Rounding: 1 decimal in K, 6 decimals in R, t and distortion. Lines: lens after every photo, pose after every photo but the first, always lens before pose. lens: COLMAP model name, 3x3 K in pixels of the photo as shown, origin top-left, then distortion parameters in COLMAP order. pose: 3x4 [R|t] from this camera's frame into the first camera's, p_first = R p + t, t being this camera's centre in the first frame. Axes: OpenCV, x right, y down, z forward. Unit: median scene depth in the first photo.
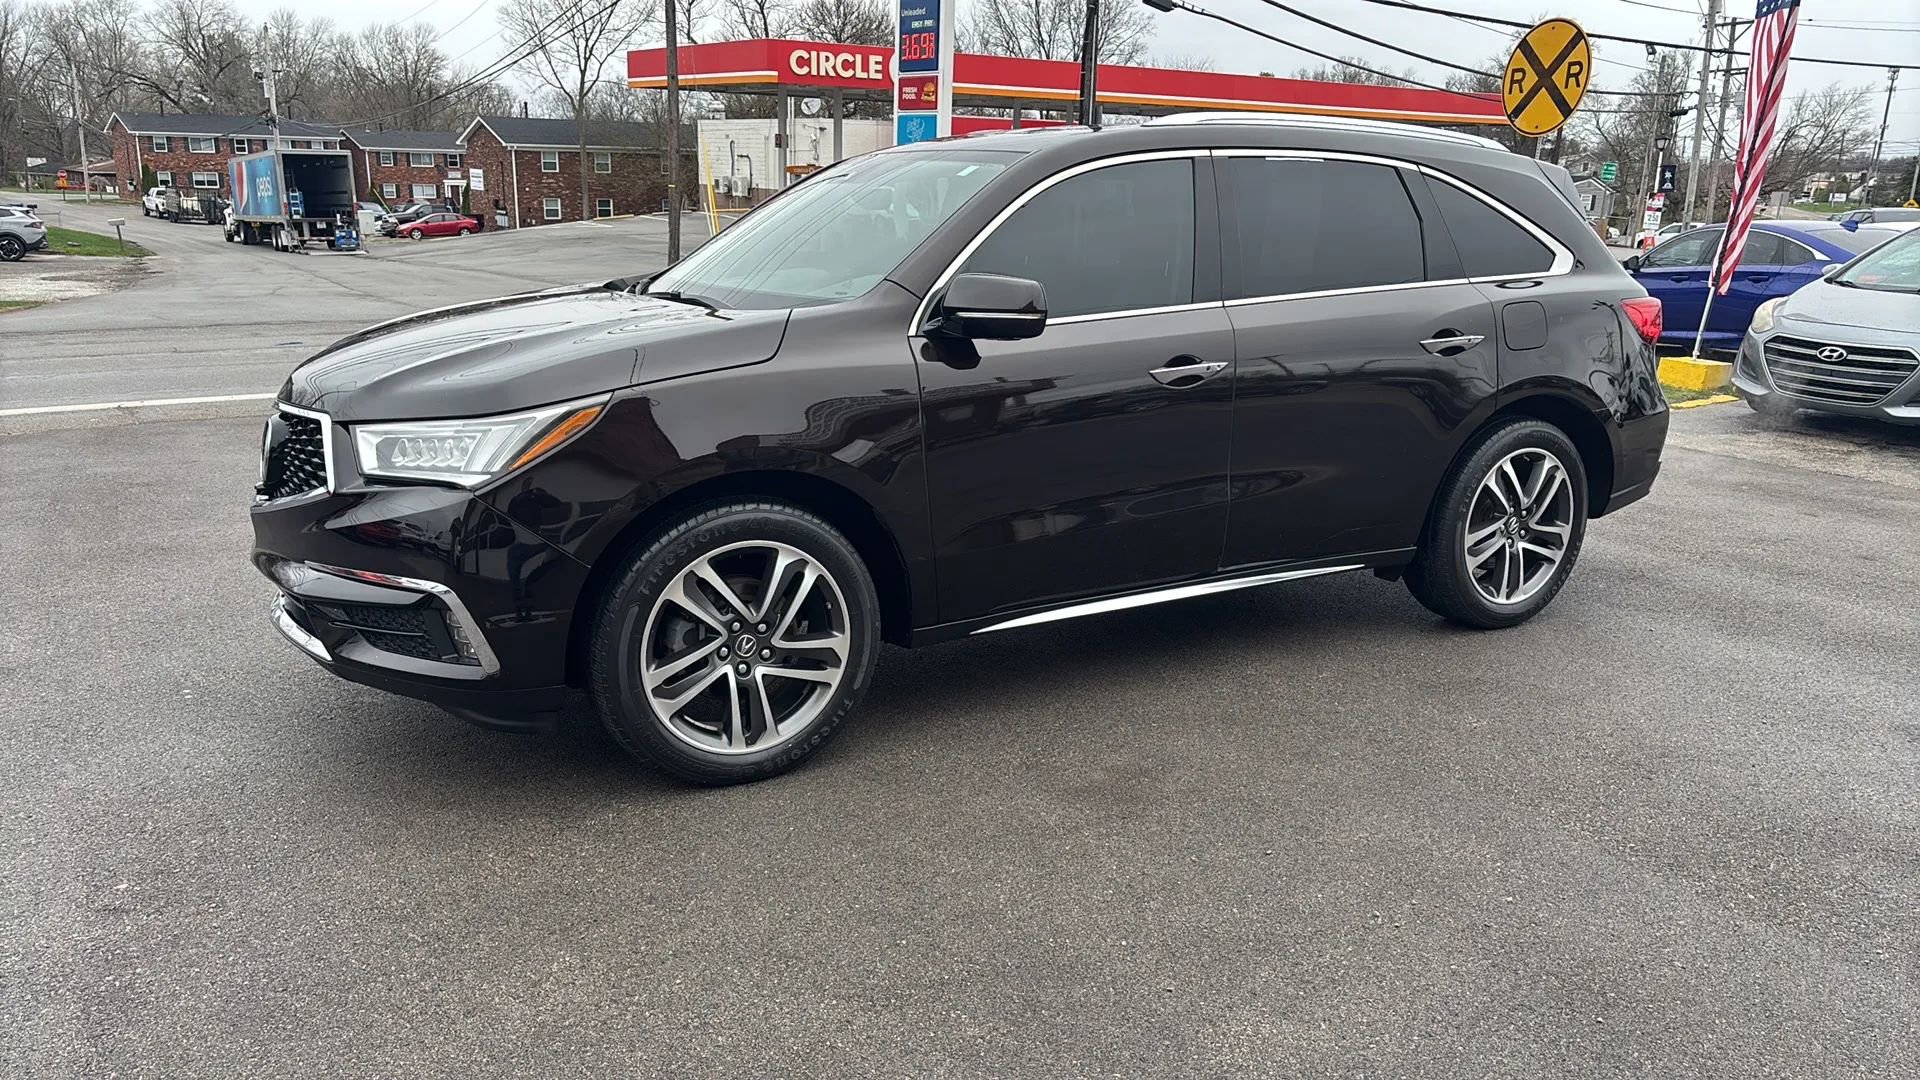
lens RADIAL K [[1357.4, 0, 985.4], [0, 1357.4, 560.4], [0, 0, 1]] dist [0.022458, -0.006046]
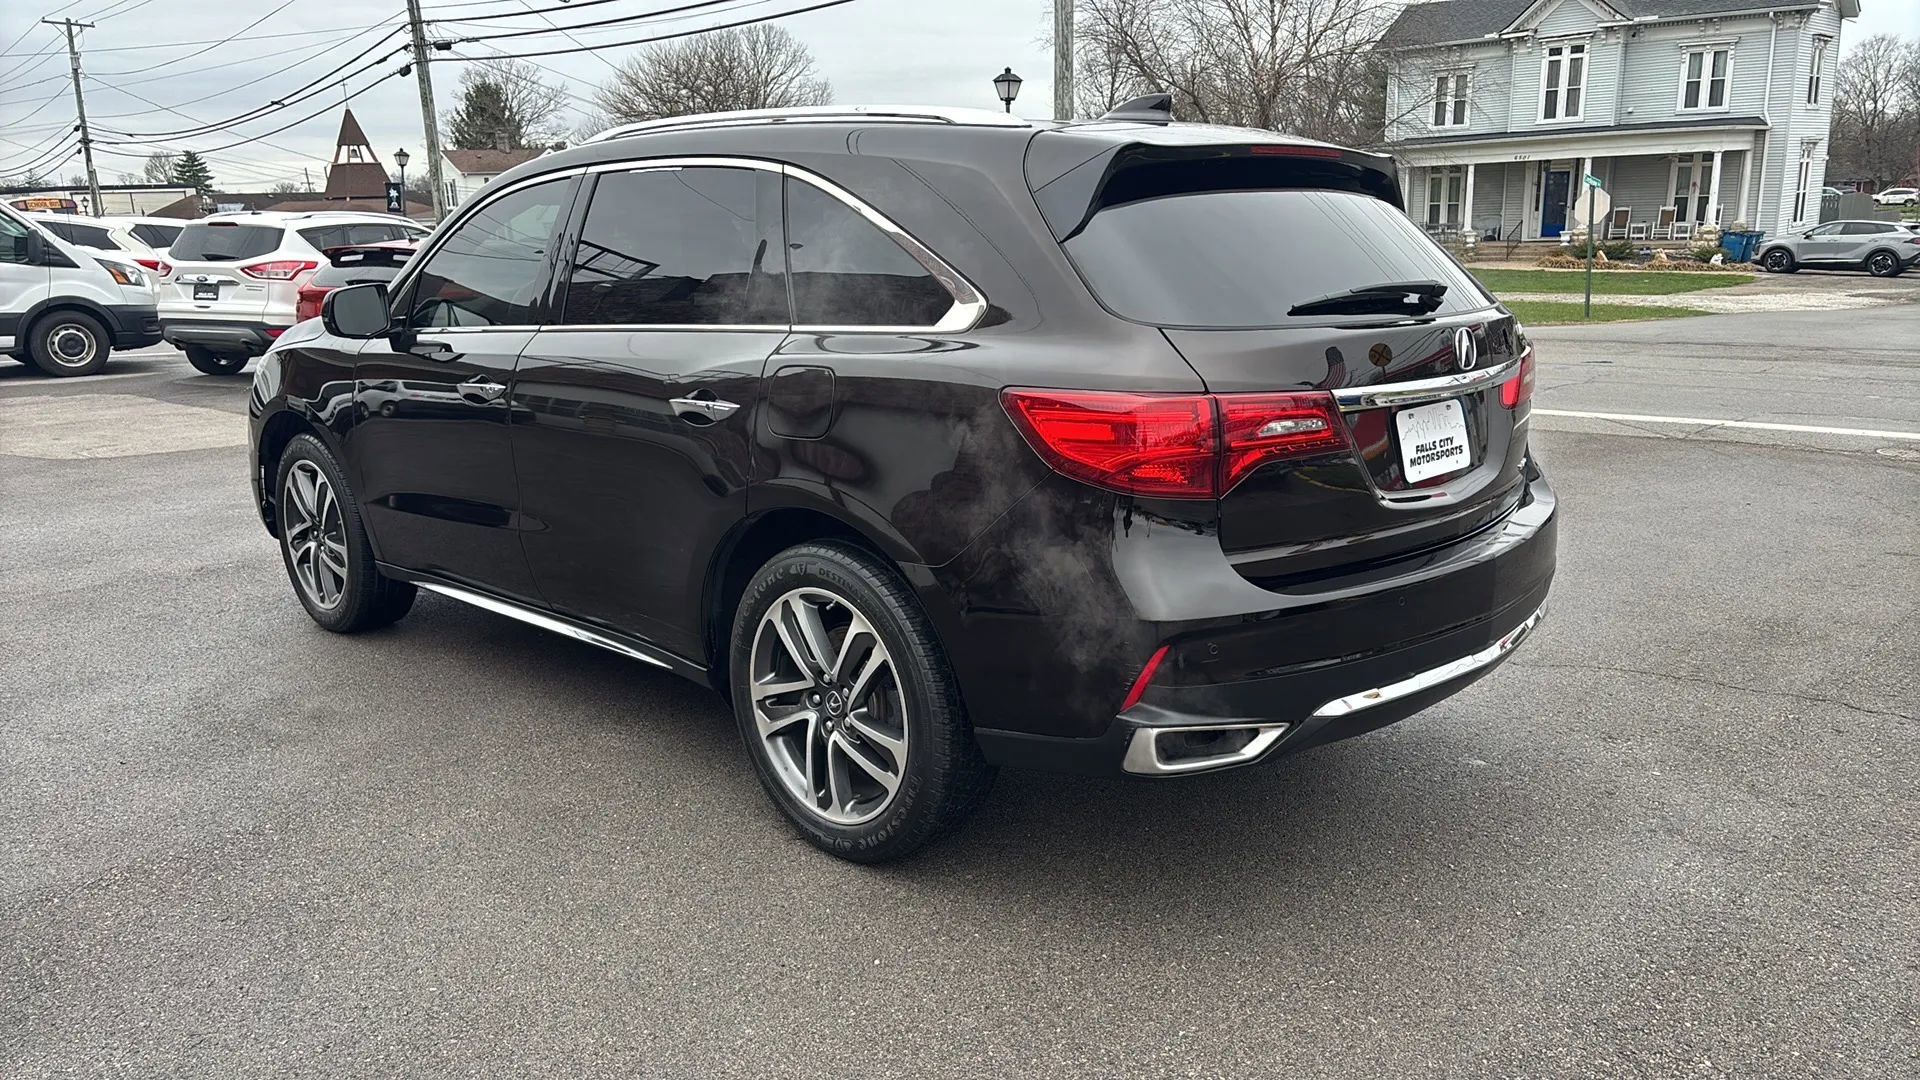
lens RADIAL K [[1379.8, 0, 960.0], [0, 1379.8, 540.0], [0, 0, 1]] dist [0.079370, -0.091302]
pose [[0.266653, 0.198903, -0.943045, 0.997825], [-0.226542, 0.963994, 0.139265, -0.206732], [0.936790, 0.176504, 0.302112, 0.837937]]
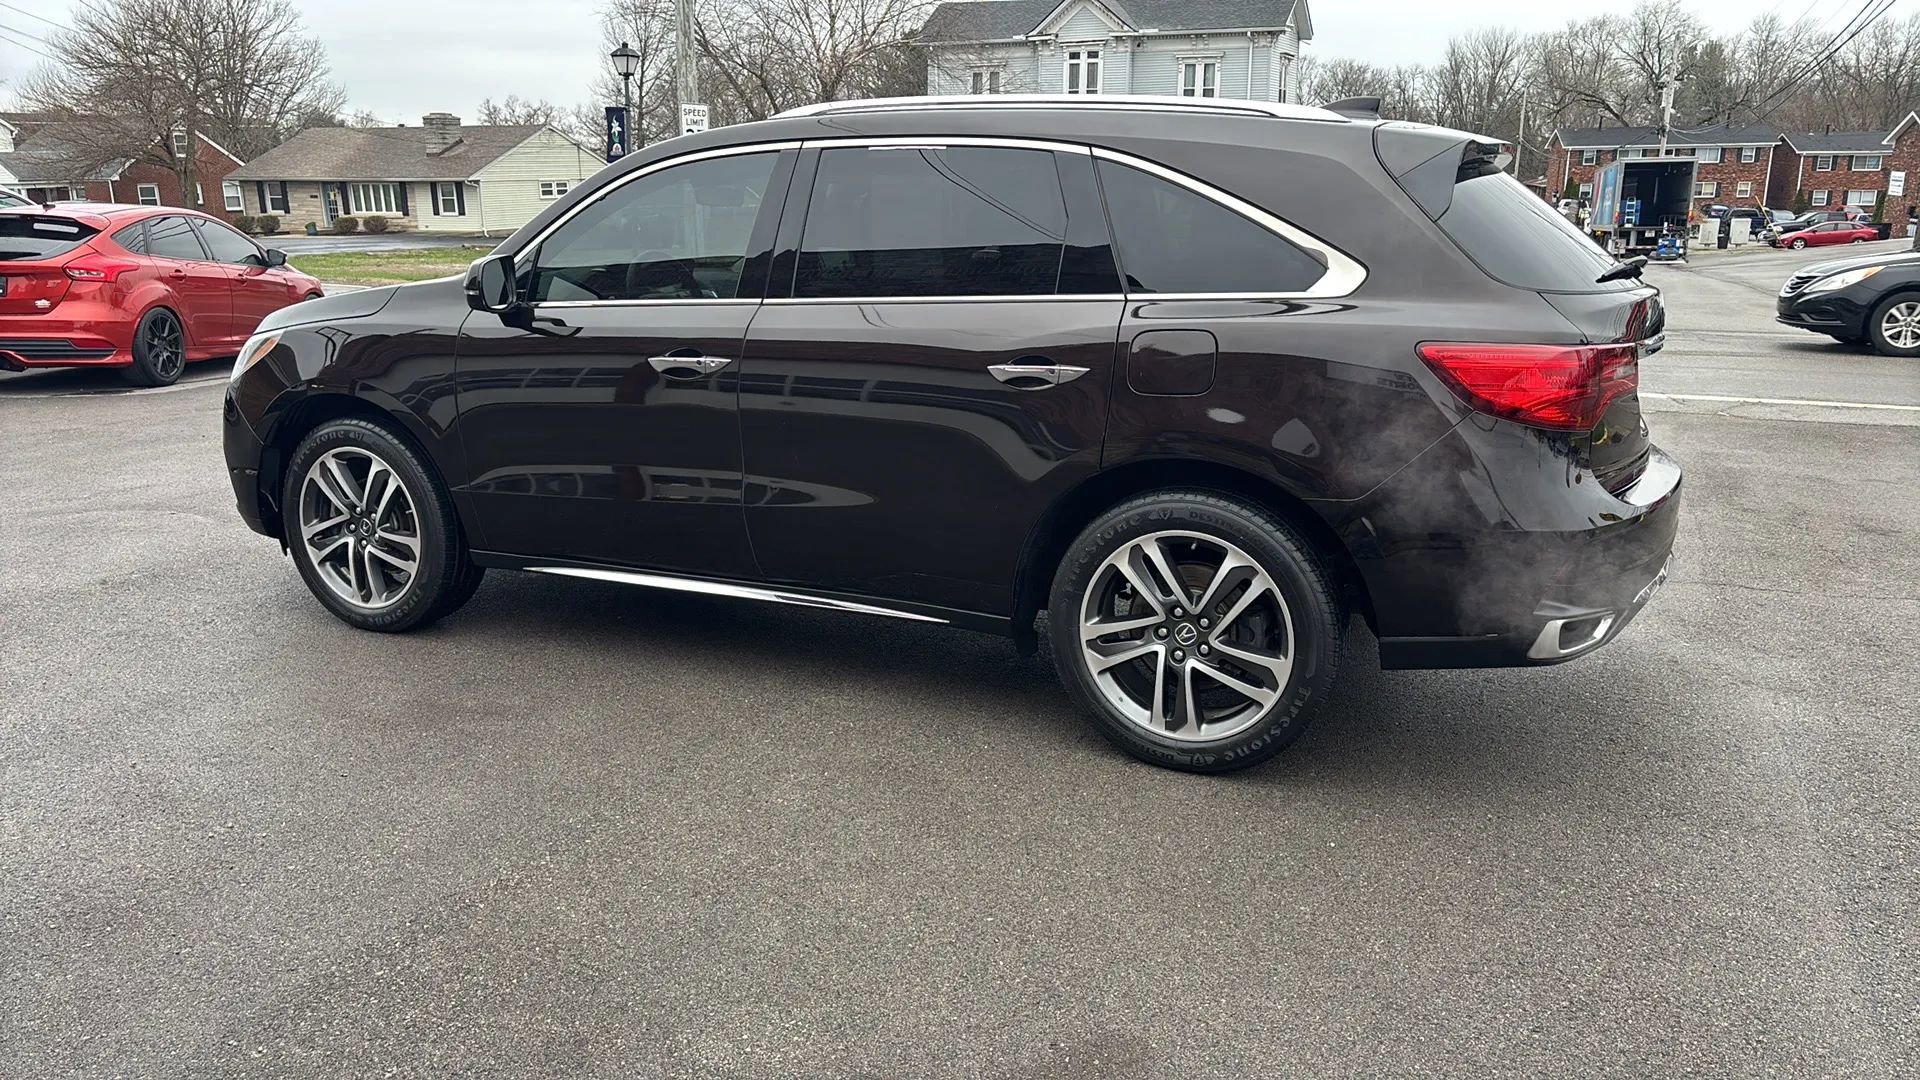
lens RADIAL K [[1384.6, 0, 954.8], [0, 1384.6, 528.6], [0, 0, 1]] dist [0.045729, -0.049495]
pose [[0.567123, 0.180336, -0.803648, 0.887875], [-0.207104, 0.975609, 0.072773, -0.109960], [0.797170, 0.125168, 0.590638, 0.459337]]
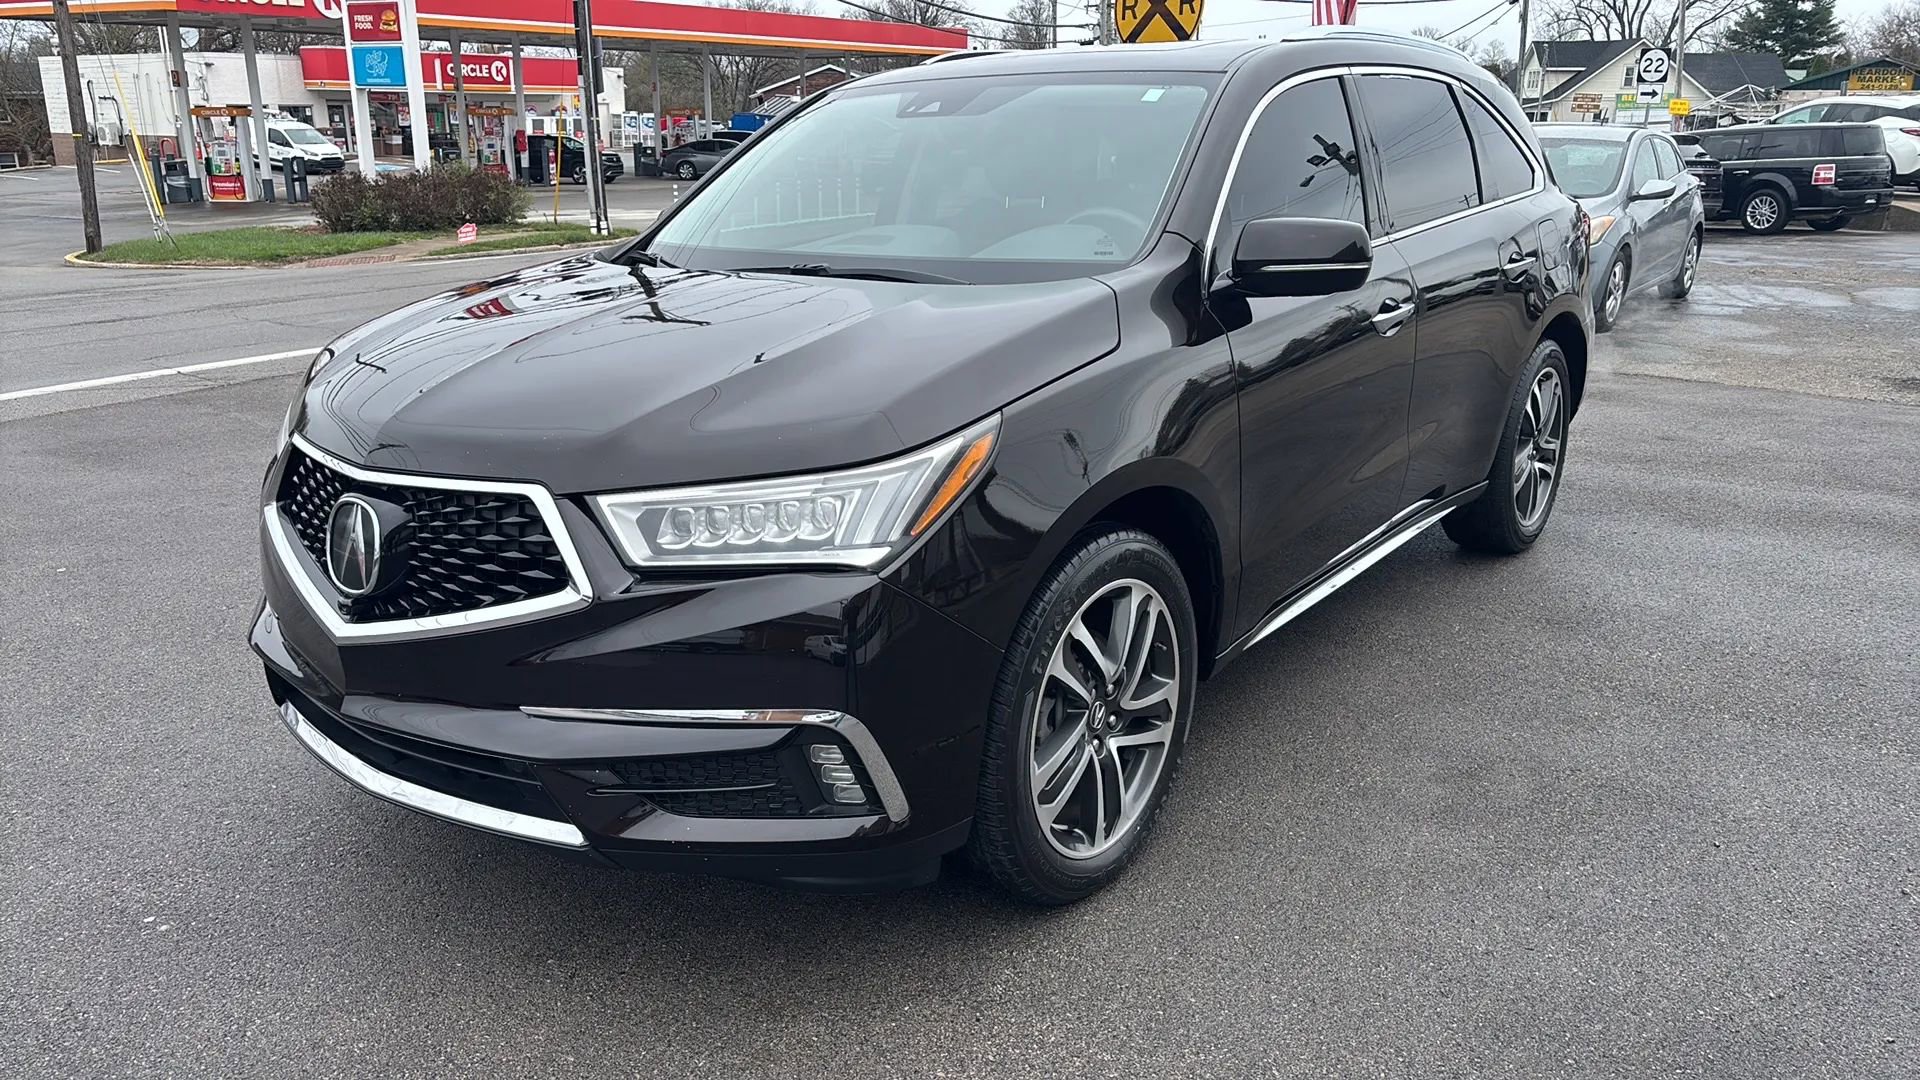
lens RADIAL K [[1345.8, 0, 930.7], [0, 1345.8, 547.6], [0, 0, 1]] dist [0.043033, -0.040318]
pose [[0.931435, -0.133652, 0.338476, -0.363154], [0.120987, 0.990938, 0.058347, -0.062973], [-0.343207, -0.013395, 0.939164, 0.216395]]
